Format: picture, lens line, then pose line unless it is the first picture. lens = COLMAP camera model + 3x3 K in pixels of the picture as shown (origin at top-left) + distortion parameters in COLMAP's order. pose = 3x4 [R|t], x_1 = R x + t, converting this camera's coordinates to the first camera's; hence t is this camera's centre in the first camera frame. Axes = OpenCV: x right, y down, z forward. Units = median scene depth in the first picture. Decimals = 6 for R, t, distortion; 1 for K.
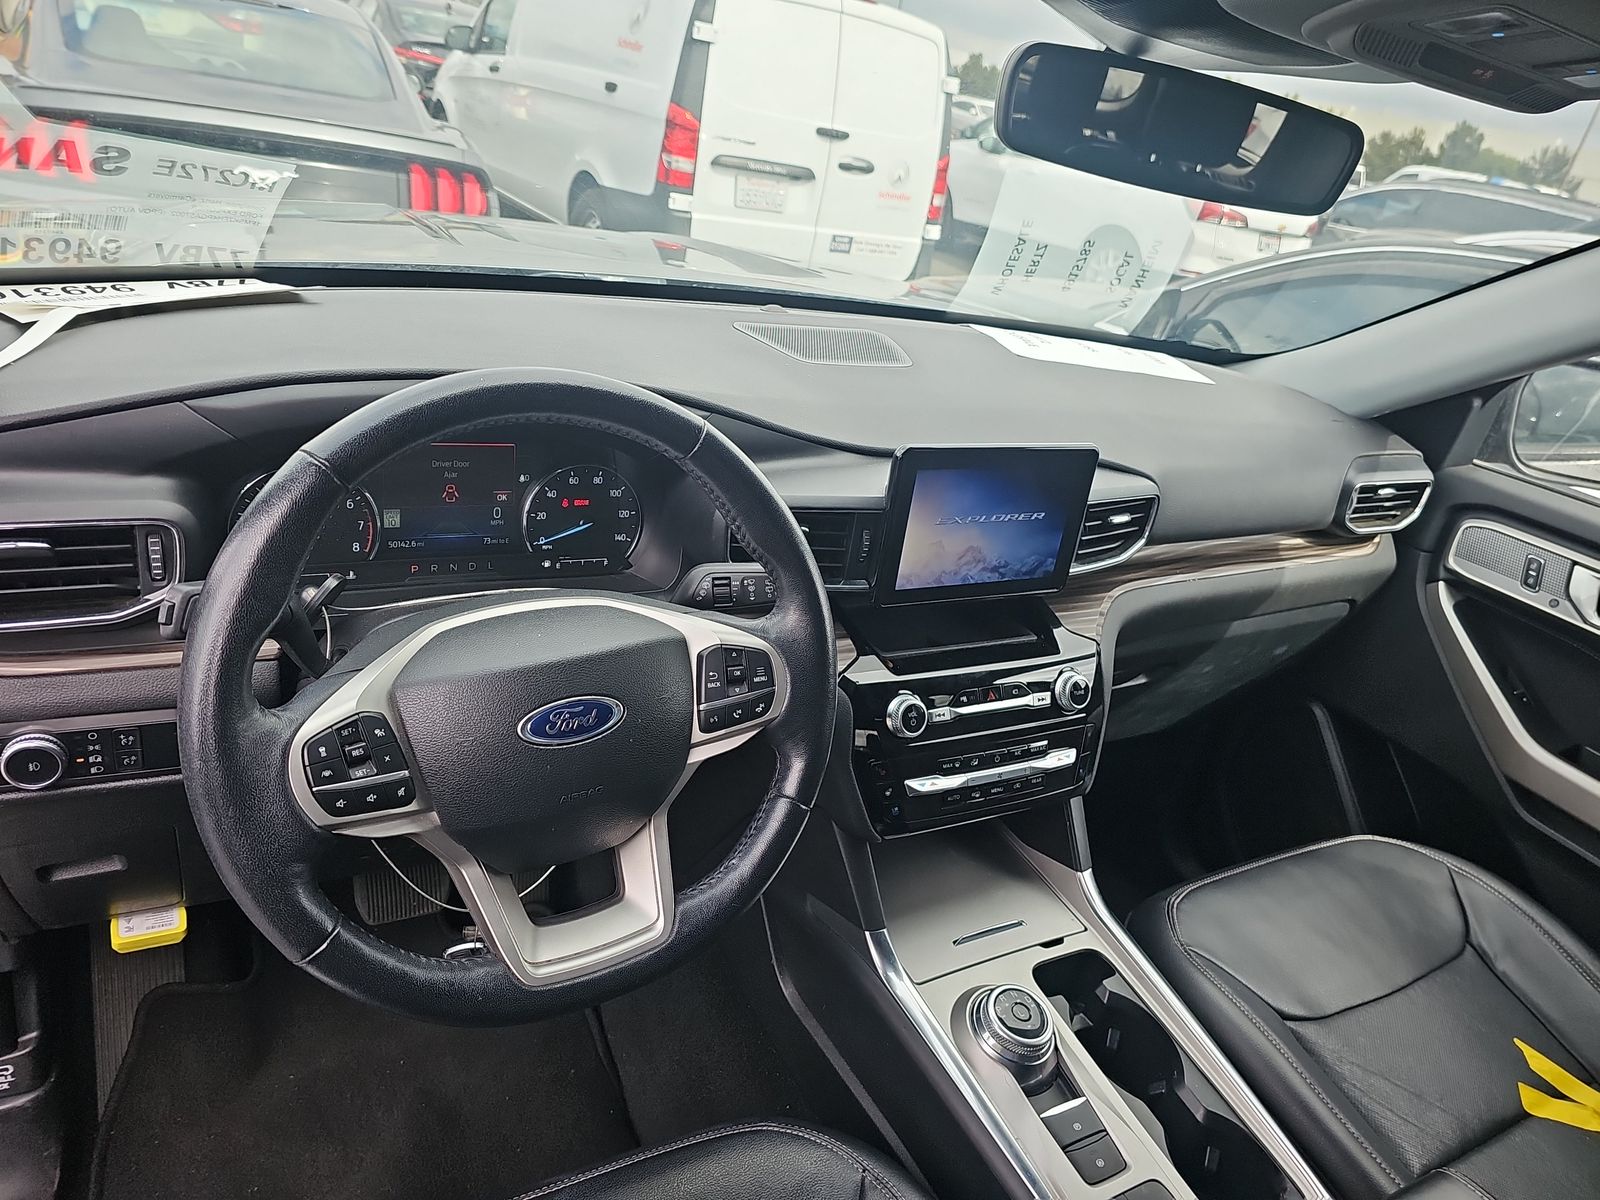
lens RADIAL K [[1063.9, 0, 807.7], [0, 1063.9, 601.0], [0, 0, 1]] dist [0.038786, -0.047954]
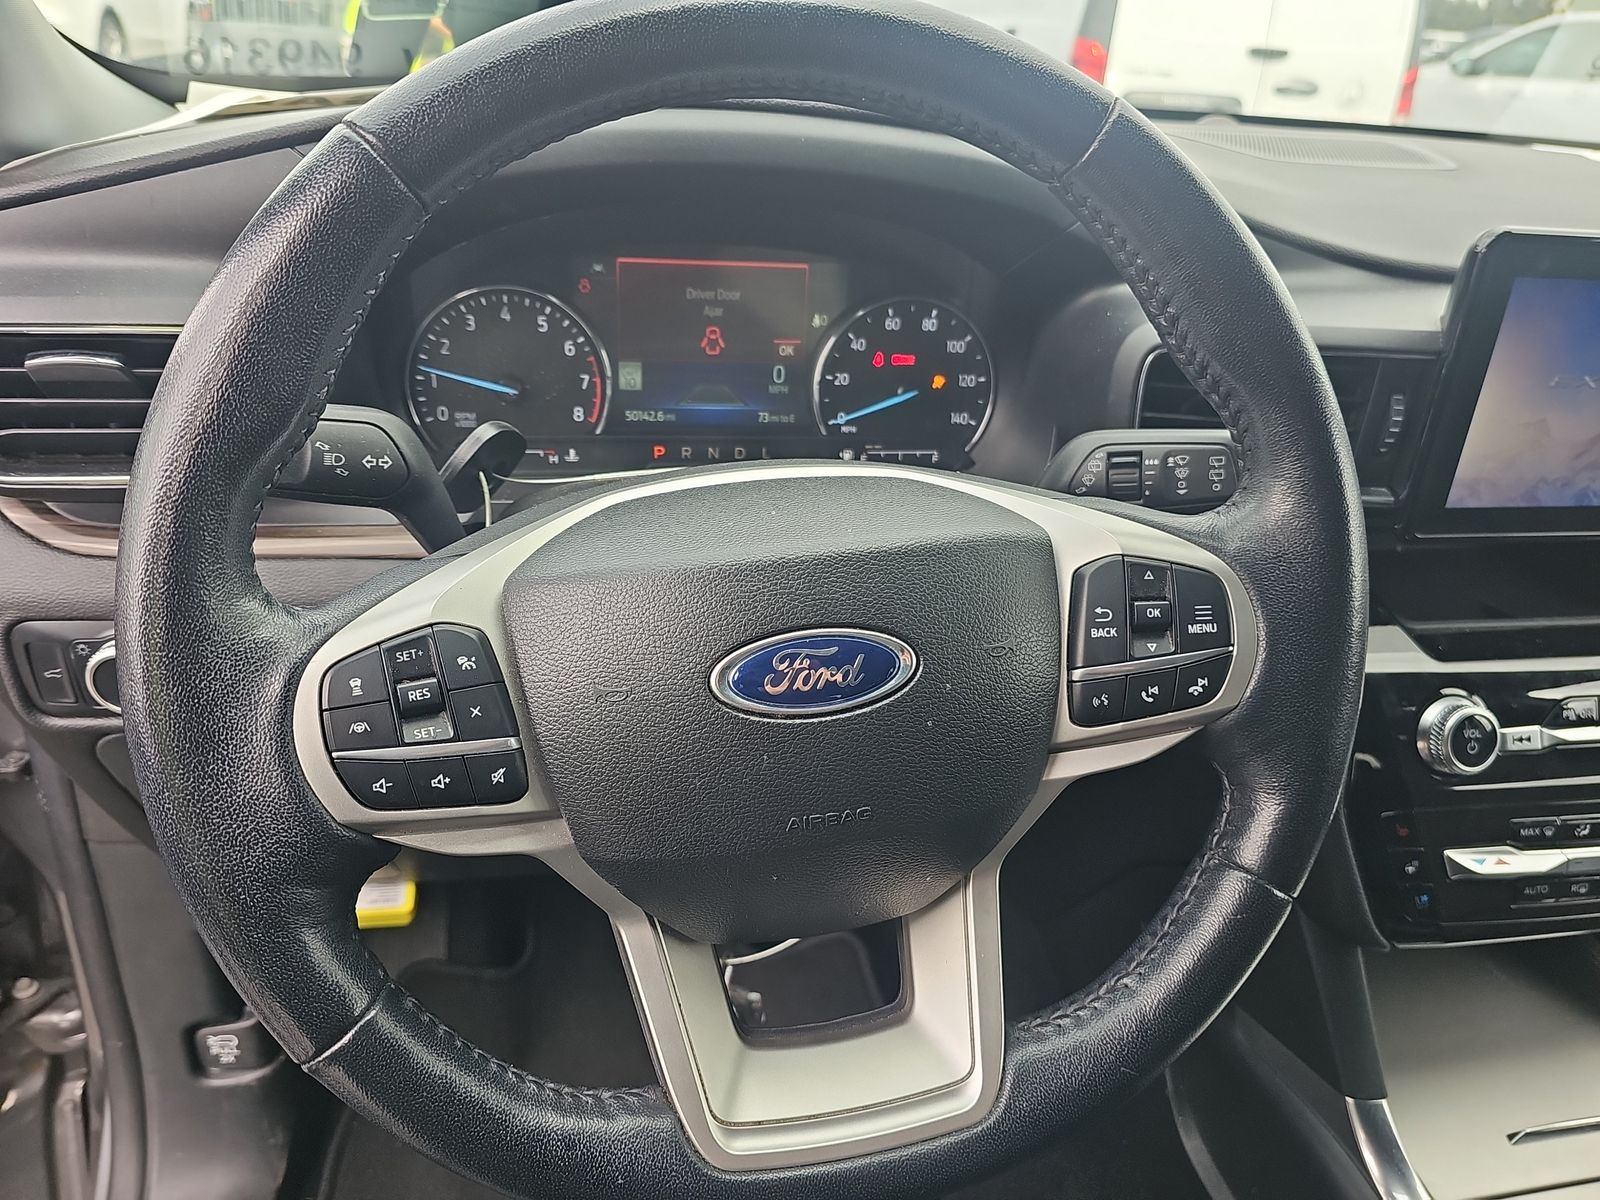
lens RADIAL K [[1063.9, 0, 783.9], [0, 1063.9, 594.9], [0, 0, 1]] dist [0.038786, -0.047954]
pose [[0.931468, 0.049800, -0.360400, -0.042268], [-0.050581, 0.998693, 0.007270, 0.057539], [0.360291, 0.011458, 0.932769, 0.415297]]
